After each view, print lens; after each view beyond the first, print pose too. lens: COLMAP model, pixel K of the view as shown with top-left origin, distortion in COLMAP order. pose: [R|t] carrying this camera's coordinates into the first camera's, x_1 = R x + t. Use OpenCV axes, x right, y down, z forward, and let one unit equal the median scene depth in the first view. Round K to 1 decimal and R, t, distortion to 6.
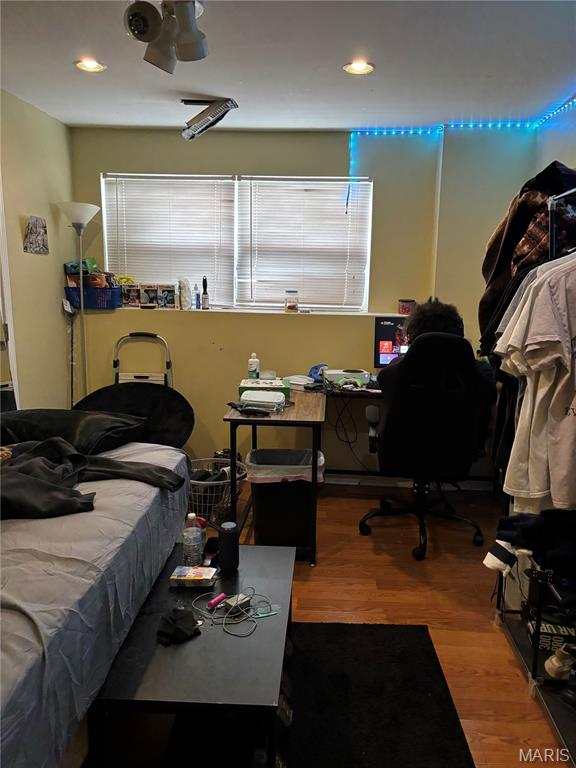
lens RADIAL K [[585.9, 0, 291.4], [0, 585.9, 389.2], [0, 0, 1]] dist [0.058757, -0.048944]
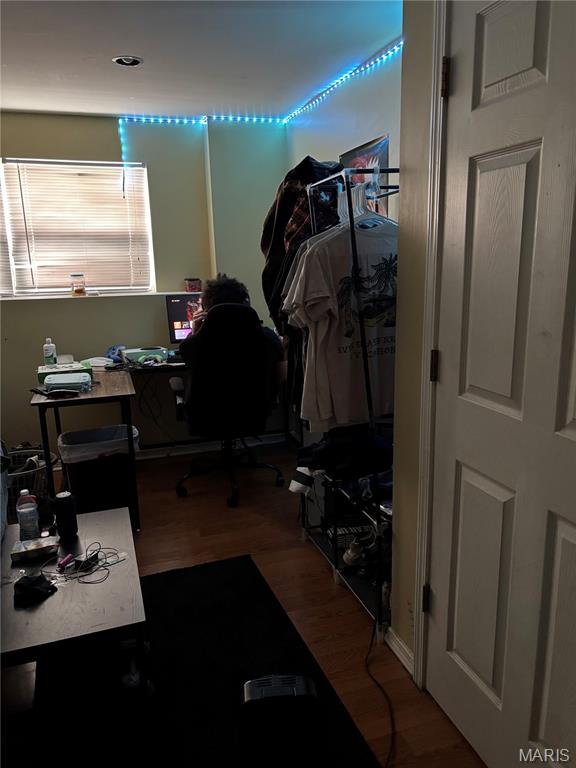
lens RADIAL K [[585.9, 0, 288.6], [0, 585.9, 382.3], [0, 0, 1]] dist [0.058757, -0.048944]
pose [[0.929222, -0.116060, 0.350823, -0.051091], [0.111059, 0.993218, 0.034415, 0.025380], [-0.352438, 0.006983, 0.935809, -0.087620]]
